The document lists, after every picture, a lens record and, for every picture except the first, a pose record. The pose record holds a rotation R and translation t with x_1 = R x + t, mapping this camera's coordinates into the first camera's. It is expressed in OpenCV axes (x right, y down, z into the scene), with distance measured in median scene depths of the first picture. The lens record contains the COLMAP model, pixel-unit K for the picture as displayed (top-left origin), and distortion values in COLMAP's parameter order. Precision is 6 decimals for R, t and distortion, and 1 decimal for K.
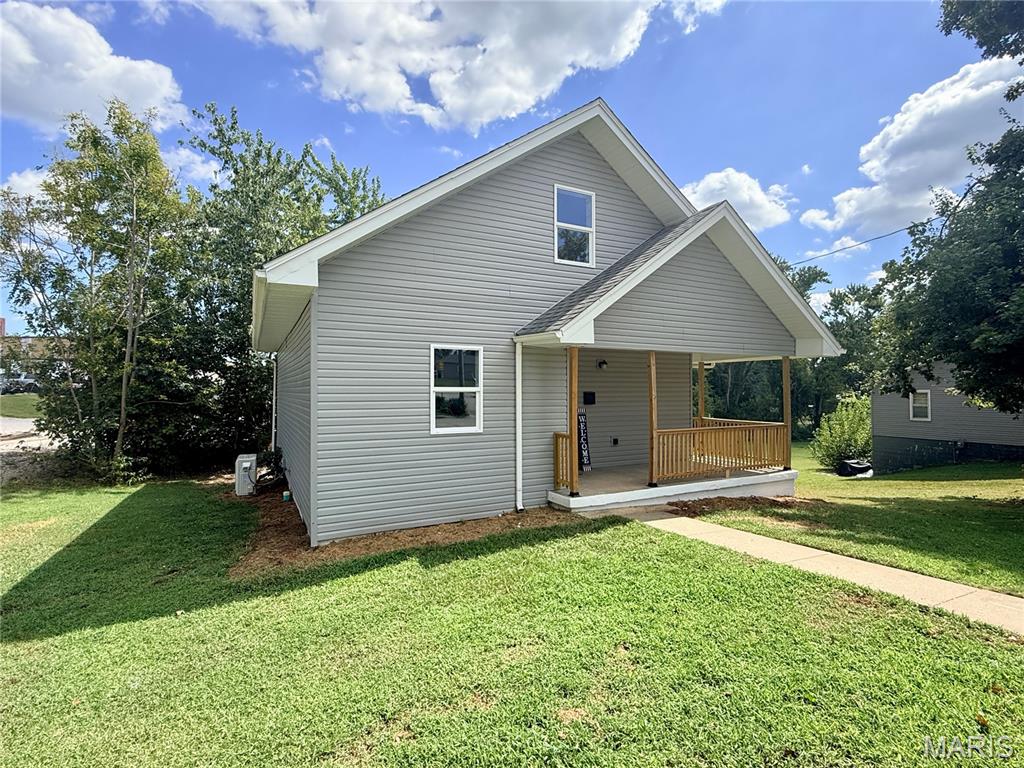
lens RADIAL K [[489.0, 0, 512.0], [0, 489.0, 384.0], [0, 0, 1]] dist [0.000457, -0.001047]
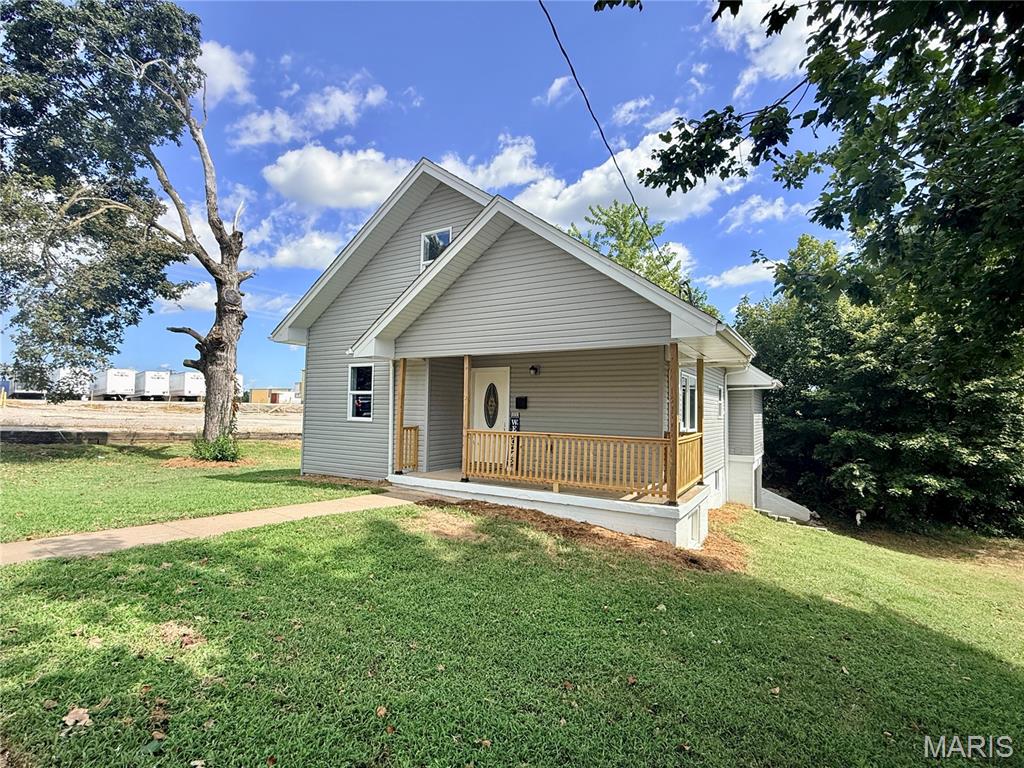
lens RADIAL K [[489.0, 0, 512.0], [0, 489.0, 384.0], [0, 0, 1]] dist [0.000457, -0.001047]
pose [[0.517960, -0.032755, -0.854778, 1.058838], [-0.009362, 0.998990, -0.043954, 0.035376], [0.855354, 0.030768, 0.517130, 0.442746]]
